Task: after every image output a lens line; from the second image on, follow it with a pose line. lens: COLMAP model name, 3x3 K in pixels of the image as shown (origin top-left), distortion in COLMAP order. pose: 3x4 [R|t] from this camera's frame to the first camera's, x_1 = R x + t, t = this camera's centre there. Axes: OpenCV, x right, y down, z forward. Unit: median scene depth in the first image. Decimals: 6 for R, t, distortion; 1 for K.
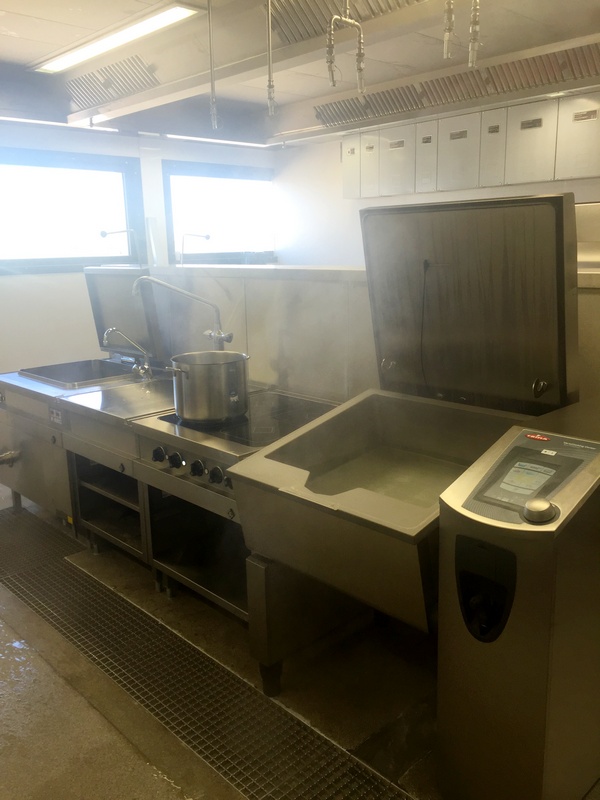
lens RADIAL K [[676.0, 0, 302.0], [0, 676.0, 371.9], [0, 0, 1]] dist [0.137373, -0.146858]
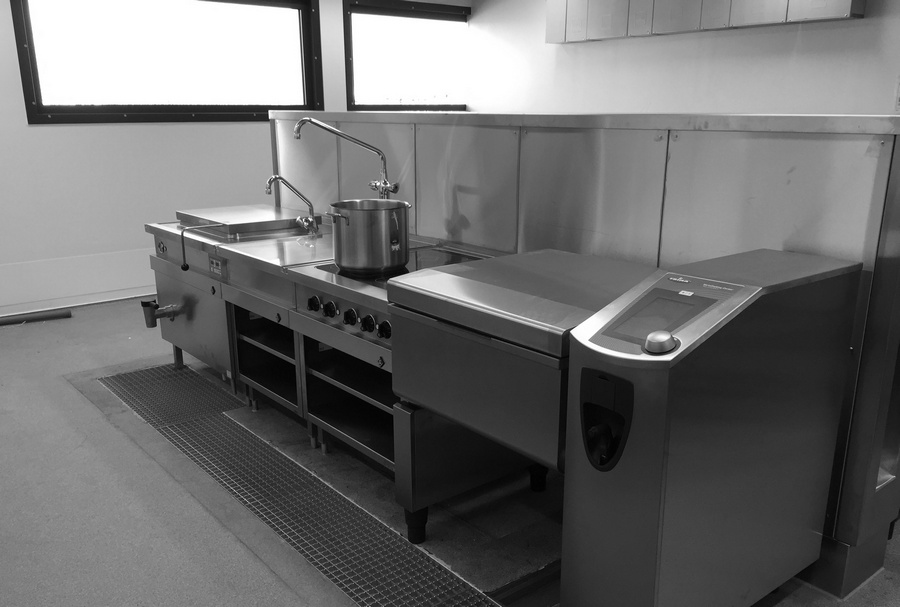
lens RADIAL K [[787.0, 0, 450.0], [0, 787.0, 303.5], [0, 0, 1]] dist [0.075798, 0.000498]
pose [[0.996228, 0.042015, -0.075923, 0.066448], [-0.037281, 0.997334, 0.062726, 0.044647], [0.078356, -0.059659, 0.995139, -0.094814]]
